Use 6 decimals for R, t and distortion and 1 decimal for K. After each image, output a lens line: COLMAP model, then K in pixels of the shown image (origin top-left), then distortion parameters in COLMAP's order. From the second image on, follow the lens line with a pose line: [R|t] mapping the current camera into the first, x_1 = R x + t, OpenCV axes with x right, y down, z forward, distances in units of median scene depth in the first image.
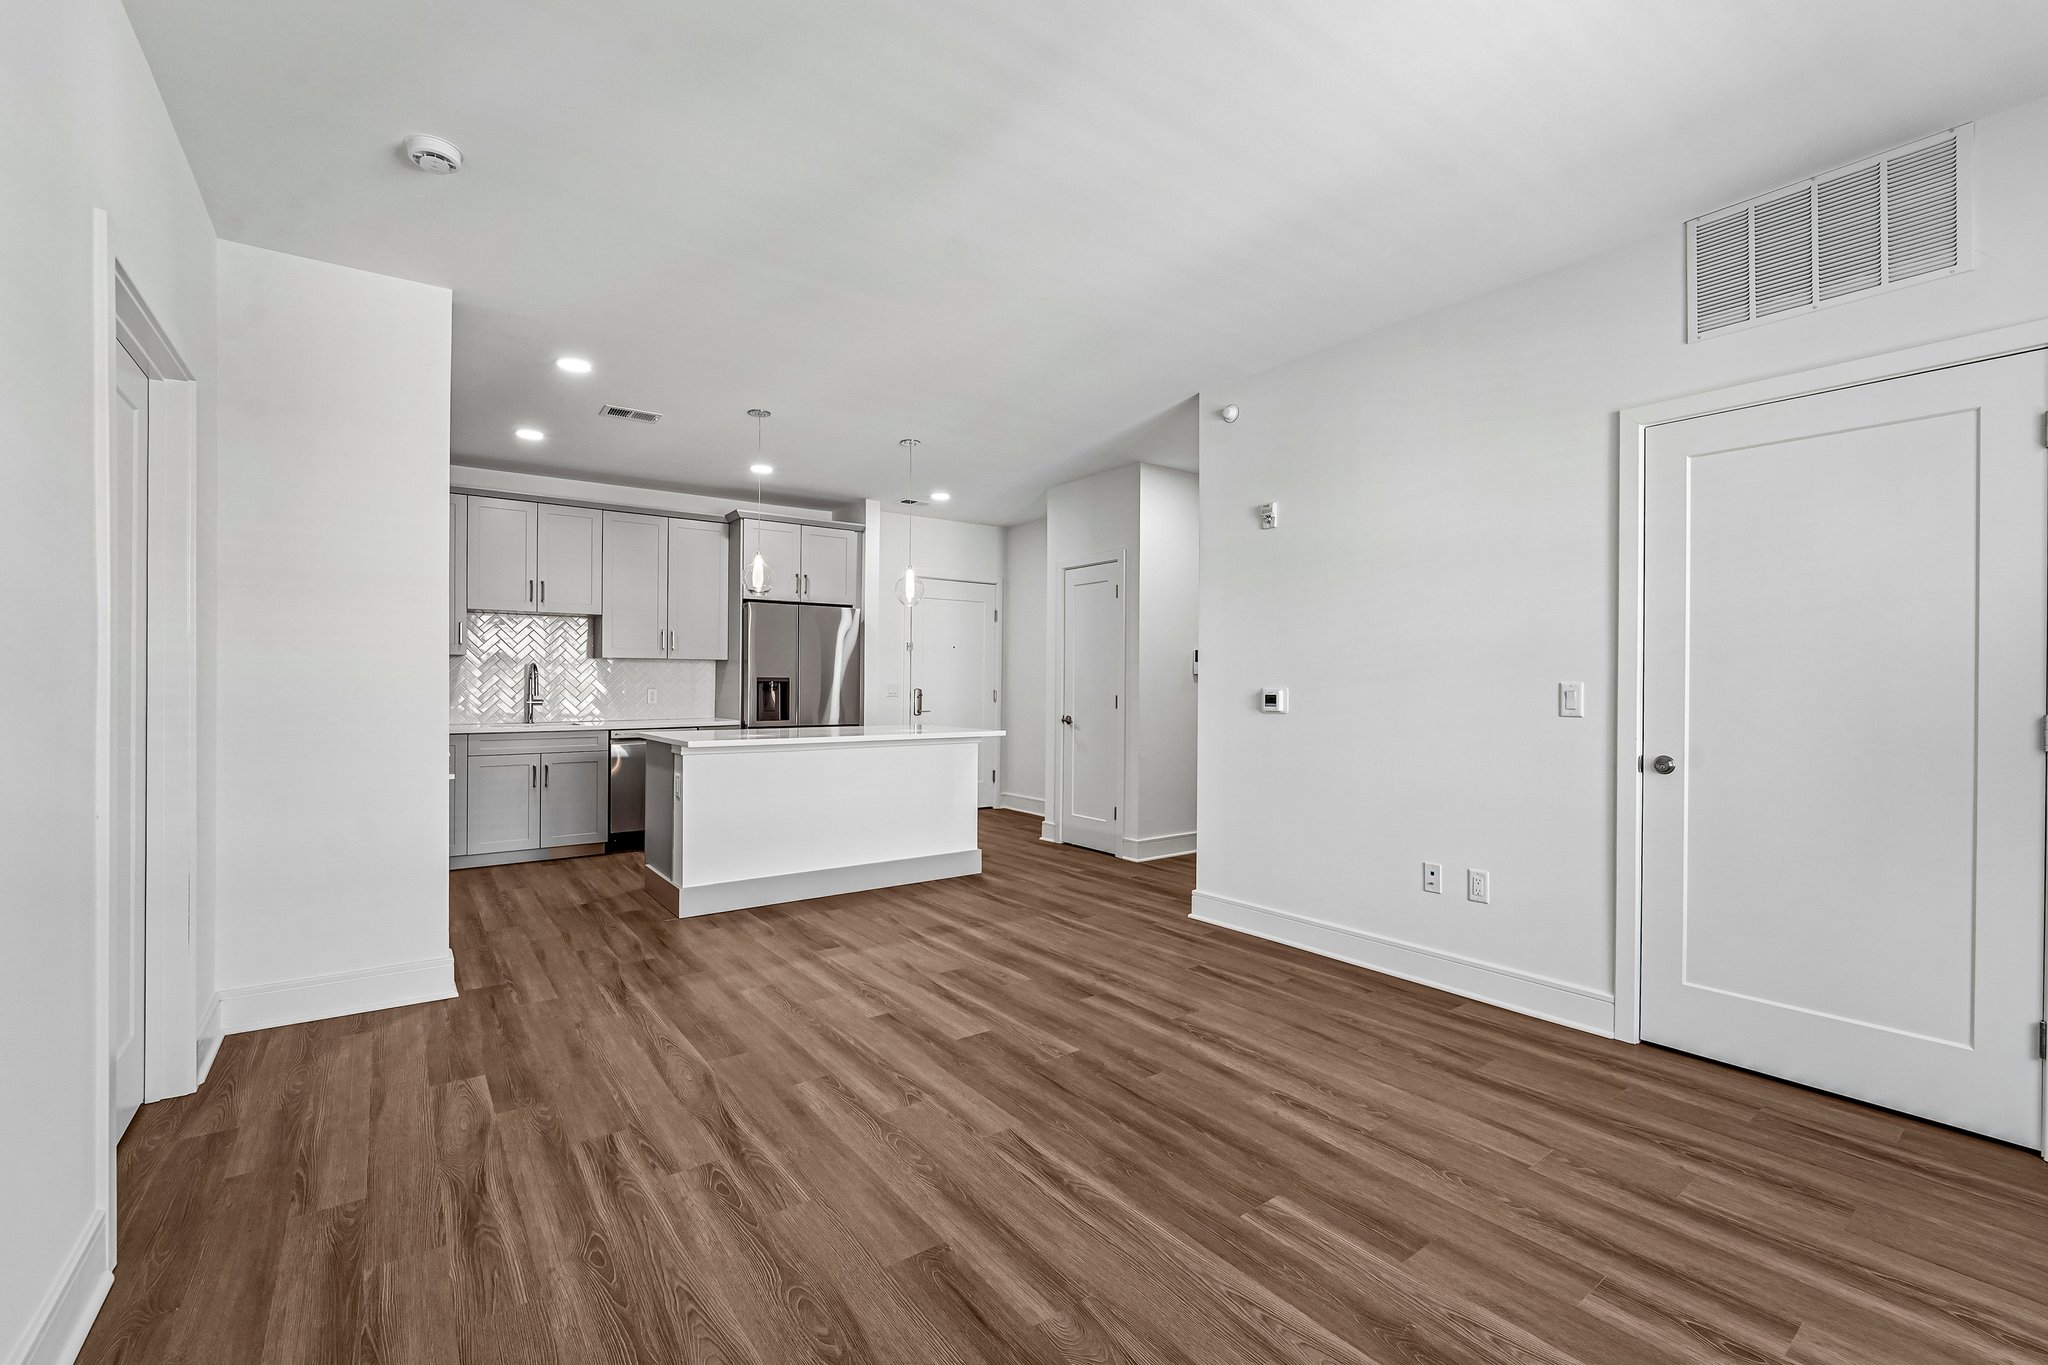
lens RADIAL K [[873.5, 0, 1008.5], [0, 873.5, 688.2], [0, 0, 1]] dist [-0.014412, -0.002201]
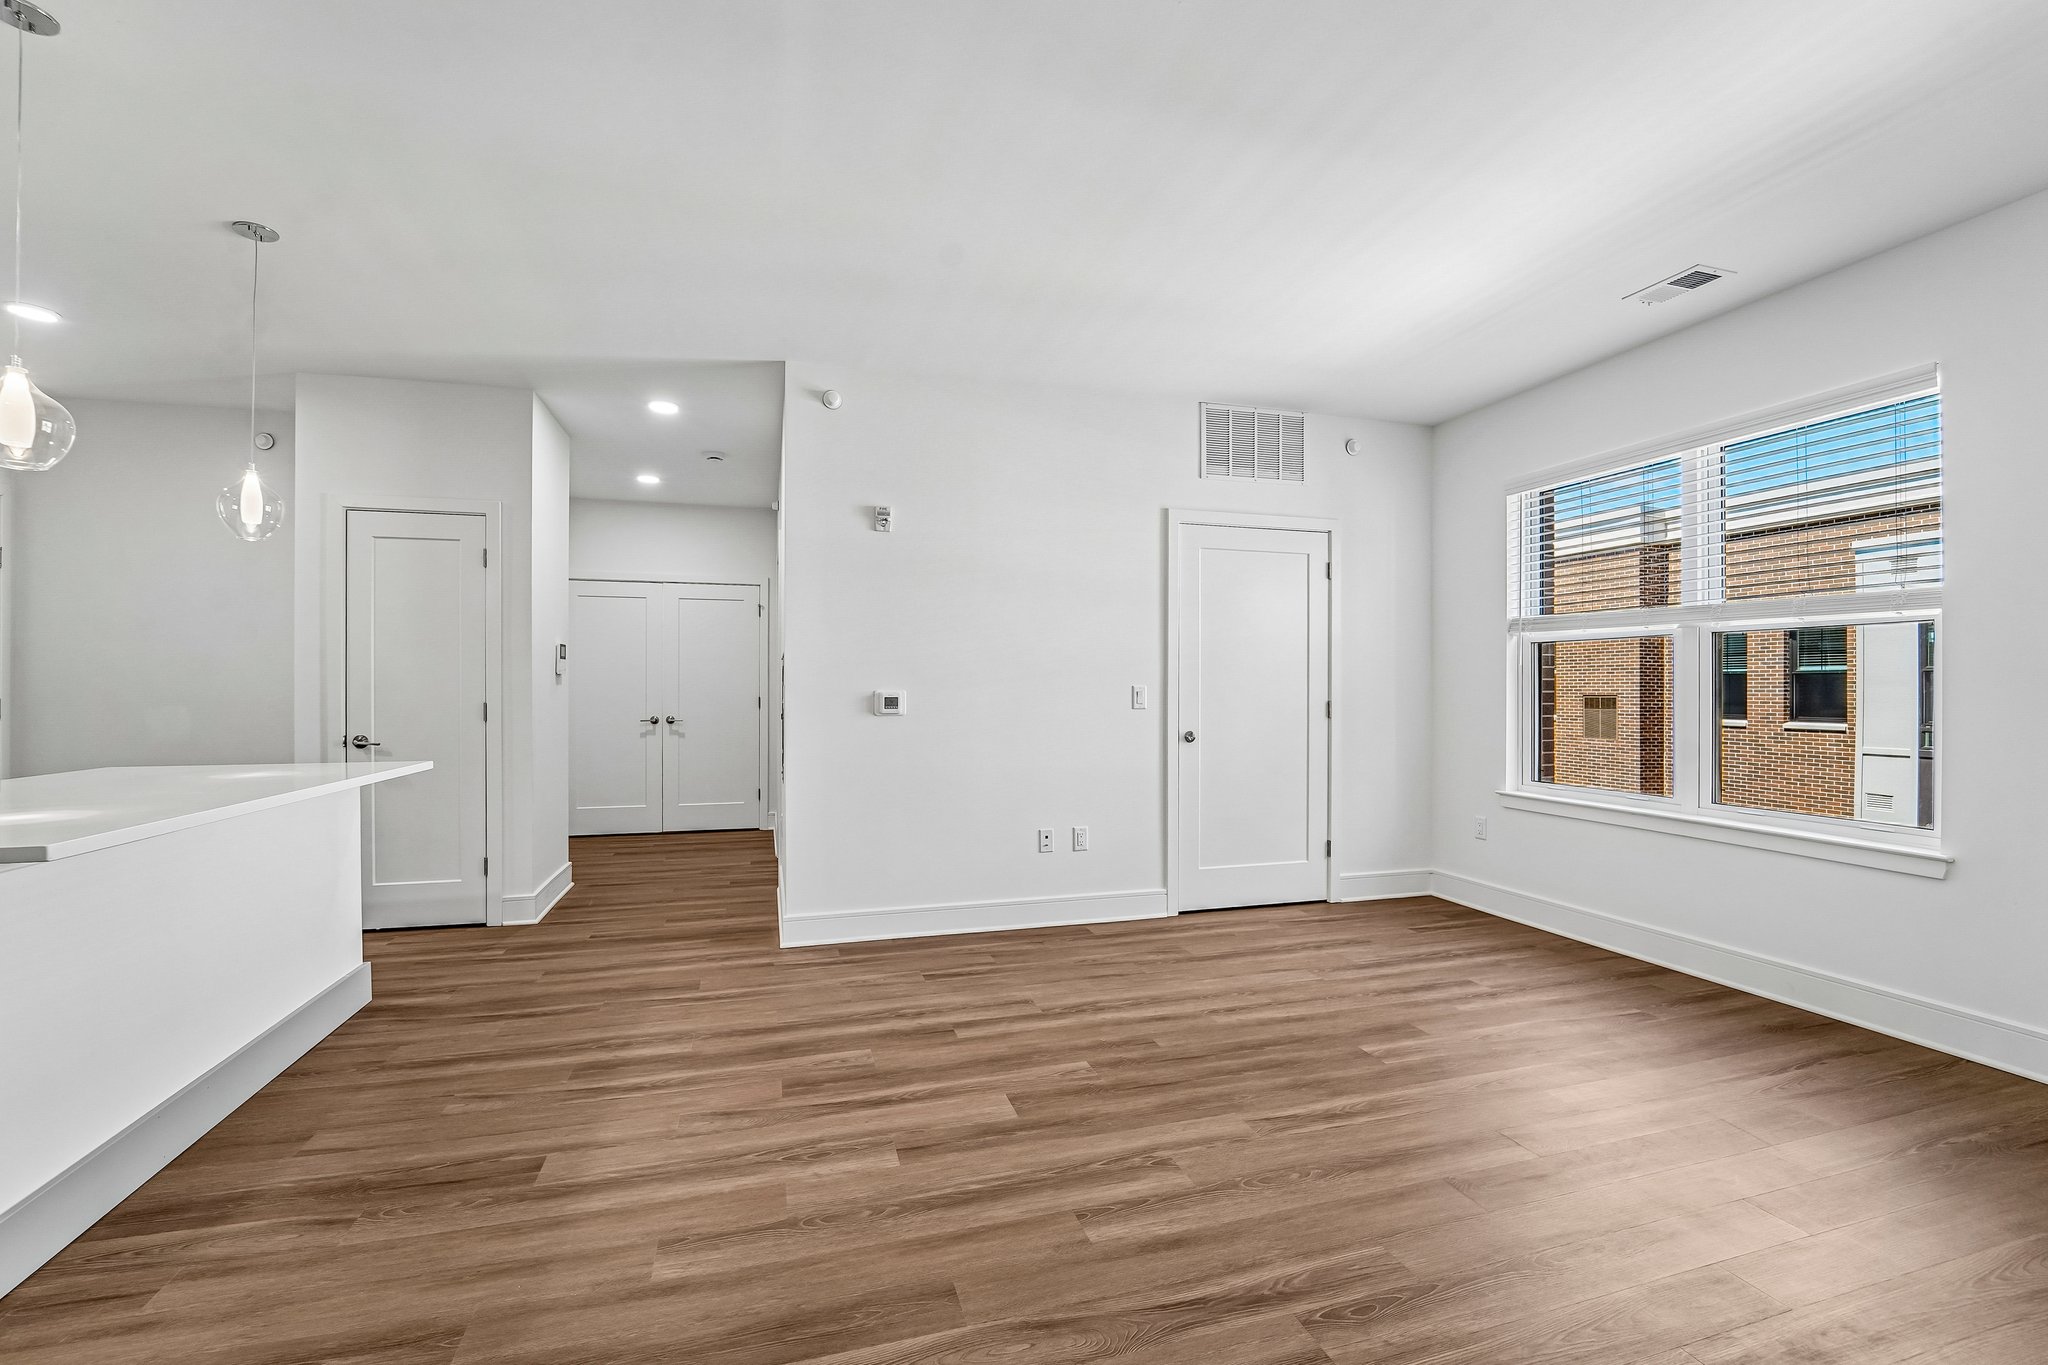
lens RADIAL K [[873.5, 0, 1025.2], [0, 873.5, 684.3], [0, 0, 1]] dist [-0.014412, -0.002201]
pose [[0.324349, 0.001936, 0.945936, -0.899320], [0.000824, 0.999997, -0.002329, -0.005339], [-0.945937, 0.001535, 0.324346, 0.777644]]
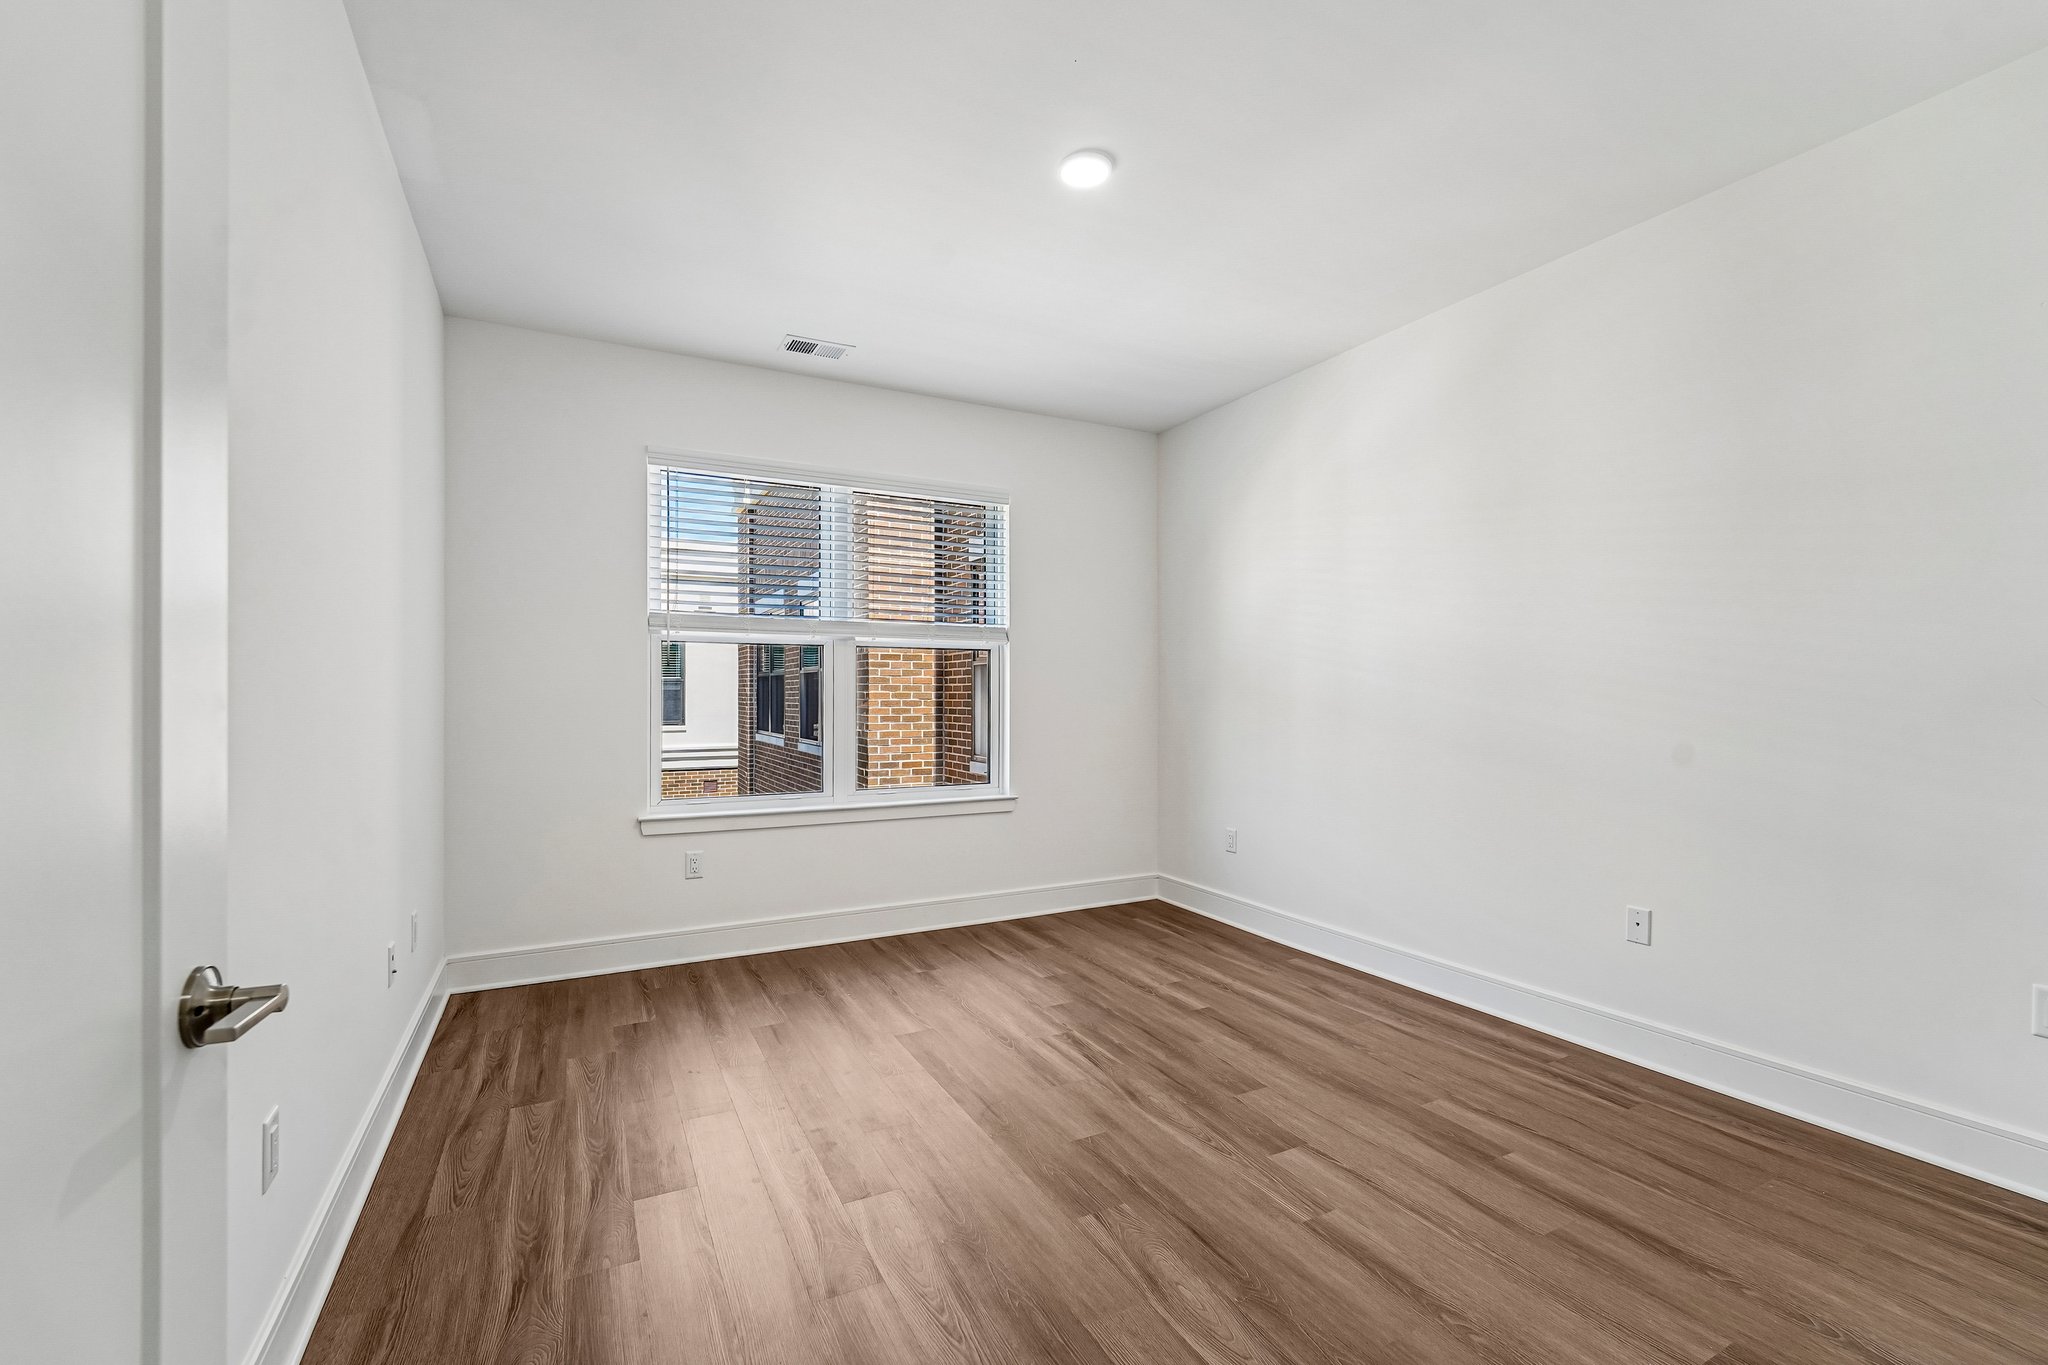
lens RADIAL K [[873.5, 0, 1021.8], [0, 873.5, 684.1], [0, 0, 1]] dist [-0.014412, -0.002201]
pose [[-0.991577, 0.001874, 0.129507, 0.181627], [0.001053, 0.999979, -0.006405, -0.006932], [-0.129516, -0.006214, -0.991558, 1.738054]]
